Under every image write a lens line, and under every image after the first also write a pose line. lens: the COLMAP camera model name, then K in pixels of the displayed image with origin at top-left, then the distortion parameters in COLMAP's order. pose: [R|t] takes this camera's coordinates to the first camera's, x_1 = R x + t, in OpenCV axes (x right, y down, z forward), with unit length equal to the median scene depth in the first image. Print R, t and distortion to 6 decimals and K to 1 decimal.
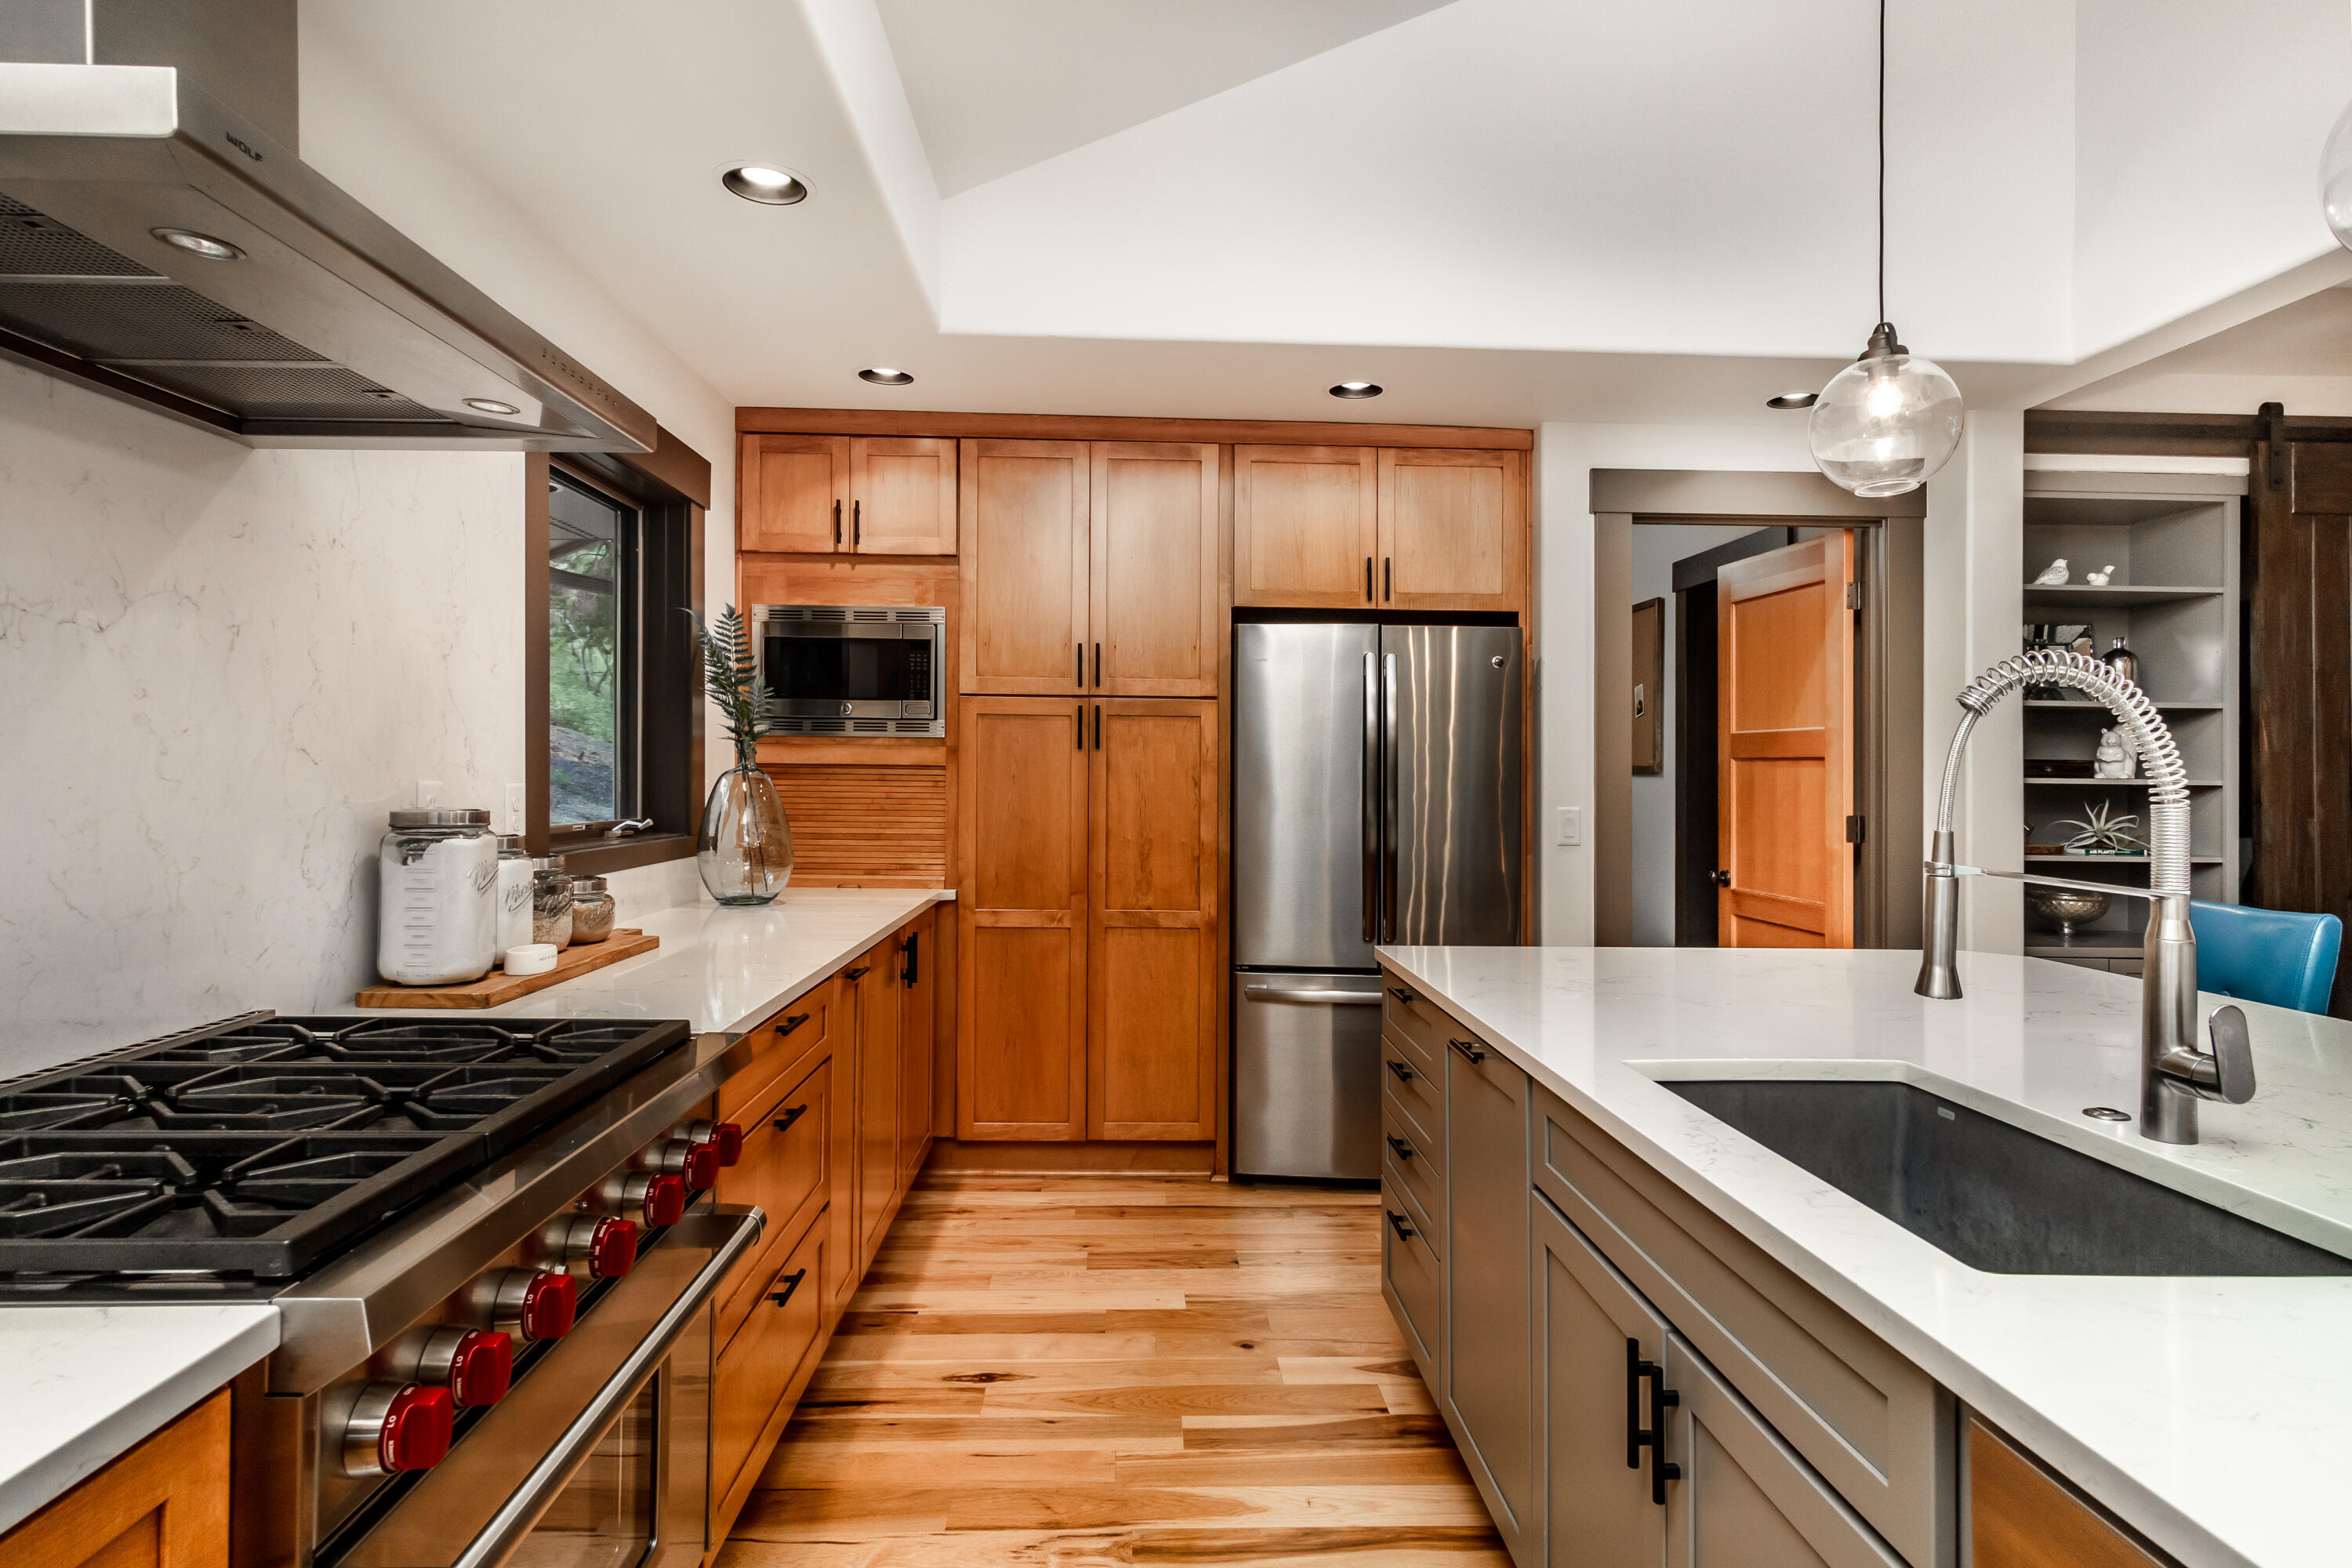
lens RADIAL K [[1265.6, 0, 1186.6], [0, 1265.6, 743.6], [0, 0, 1]] dist [0.008495, -0.000107]
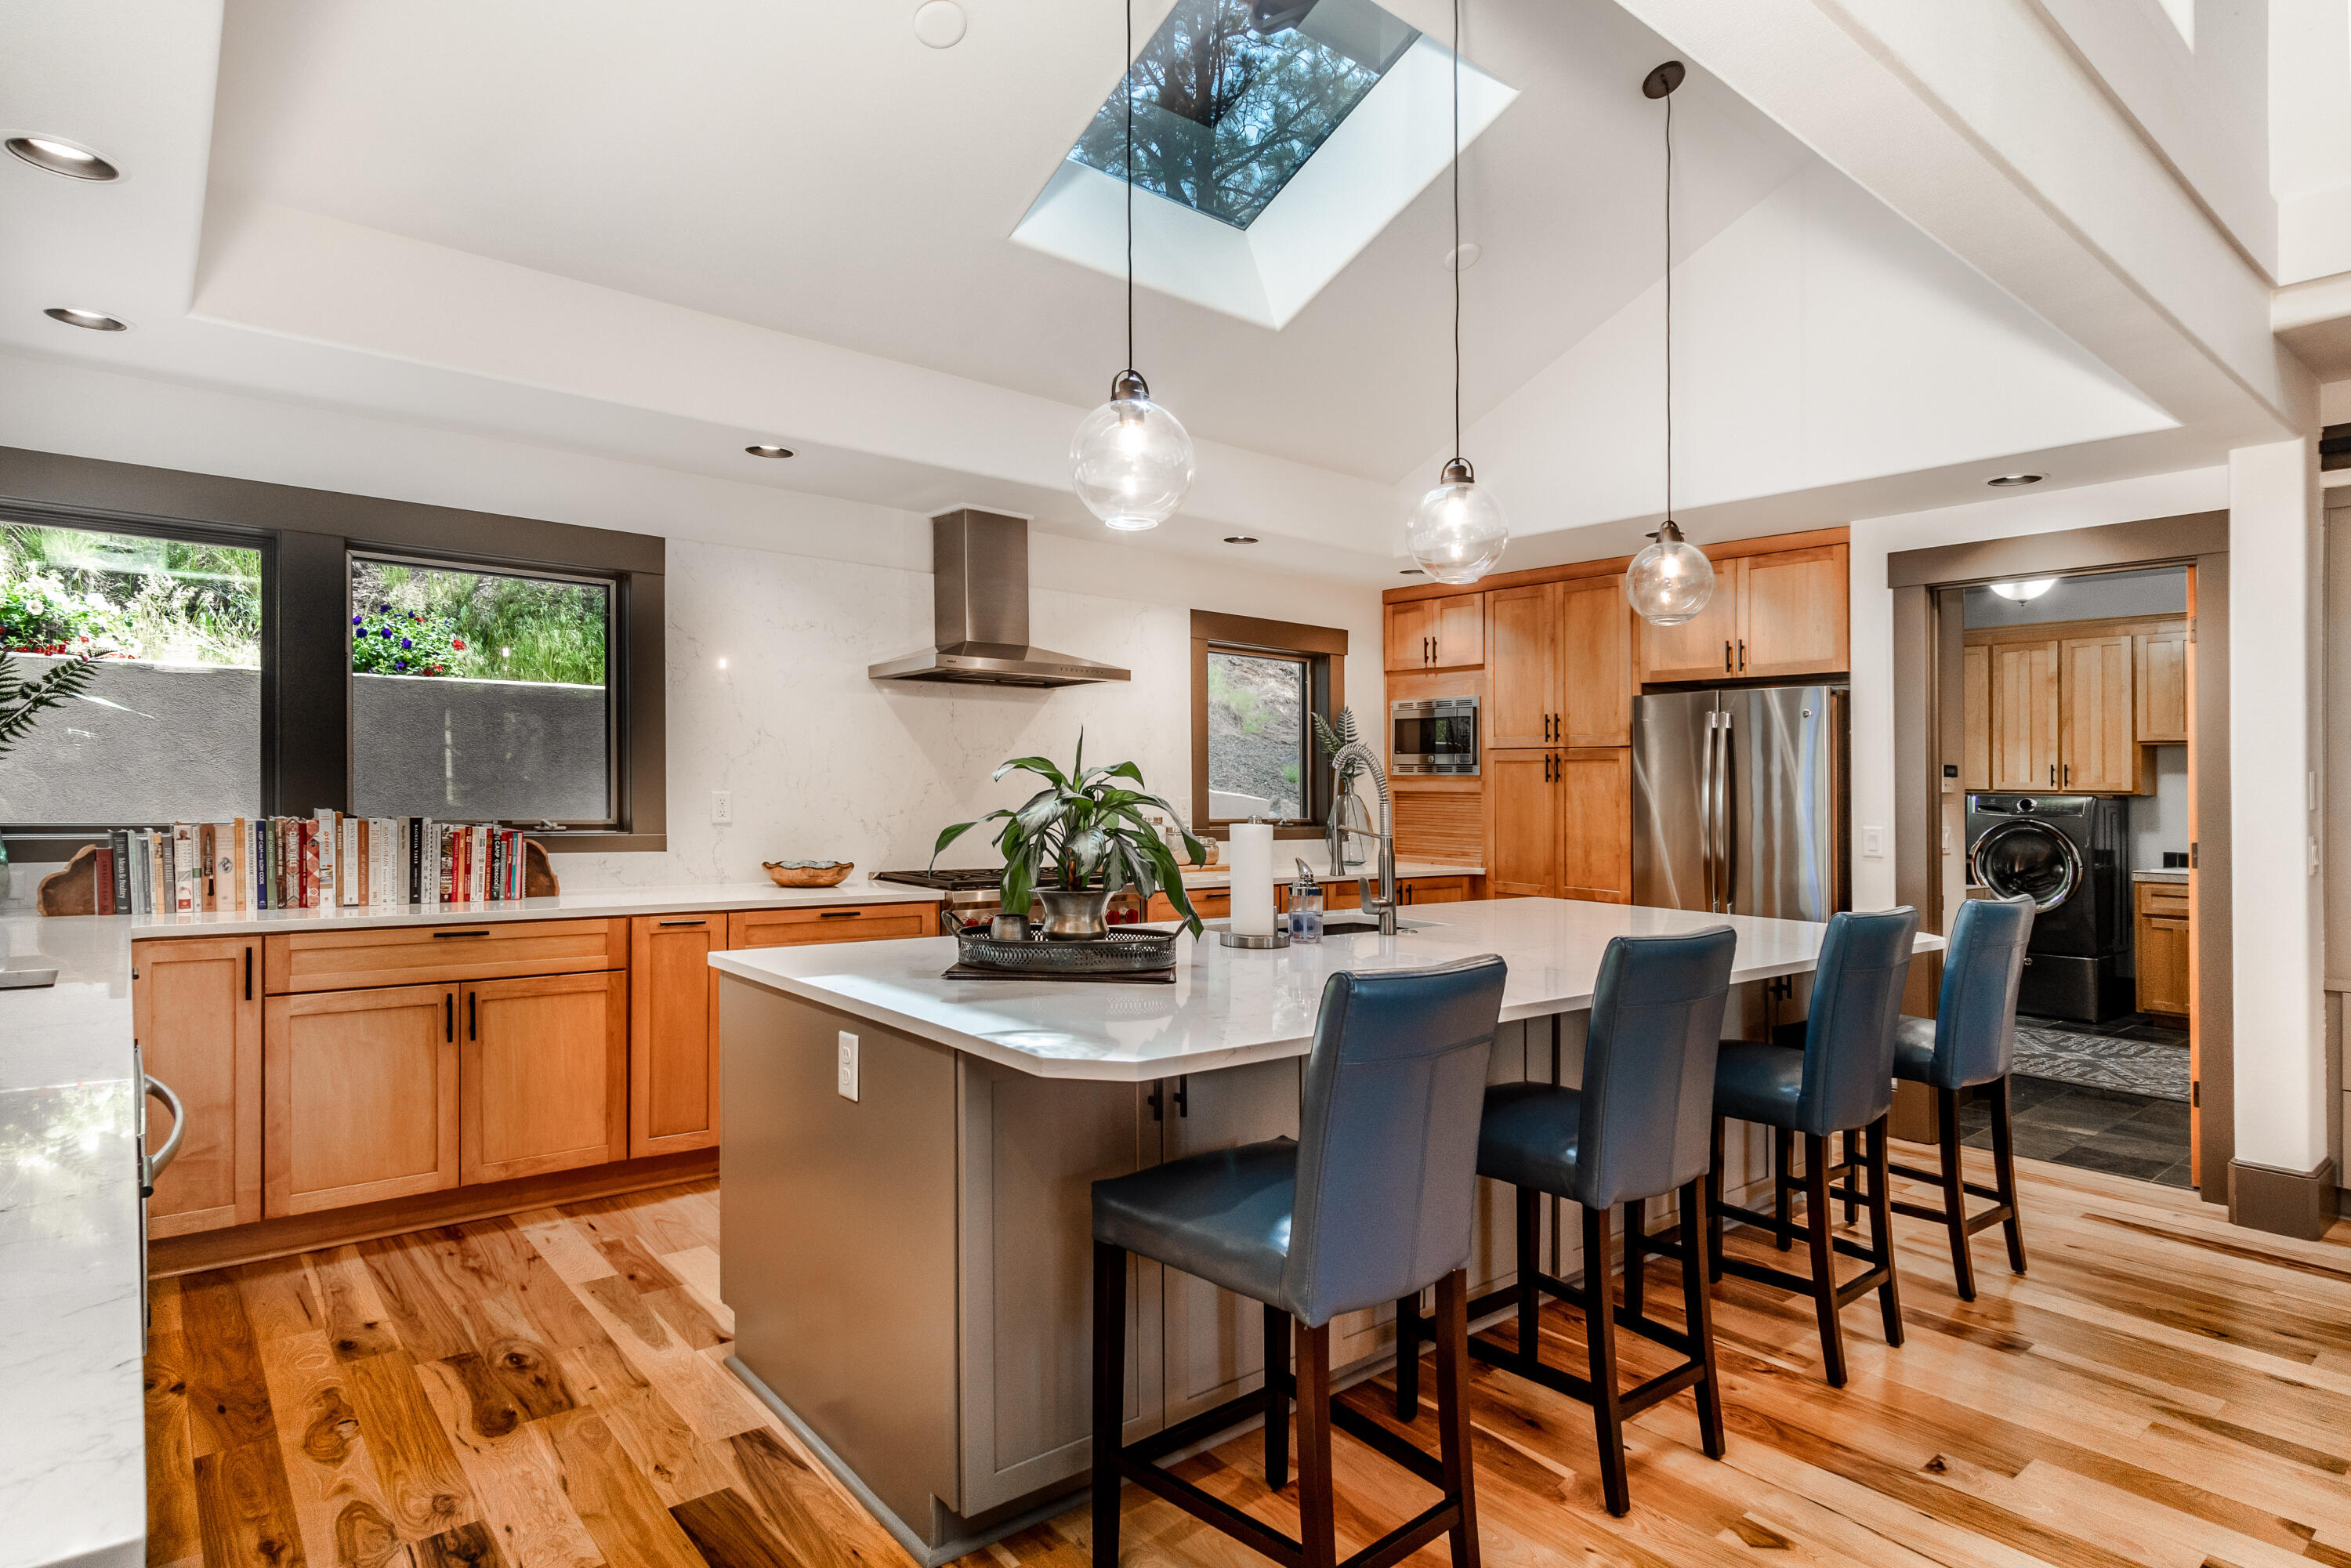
lens RADIAL K [[1265.0, 0, 1181.0], [0, 1265.0, 792.6], [0, 0, 1]] dist [0.008495, -0.000107]
pose [[0.601940, 0.001333, -0.798540, 0.885602], [0.007871, 0.999940, 0.007602, 0.002029], [0.798503, -0.010862, 0.601893, -0.296337]]
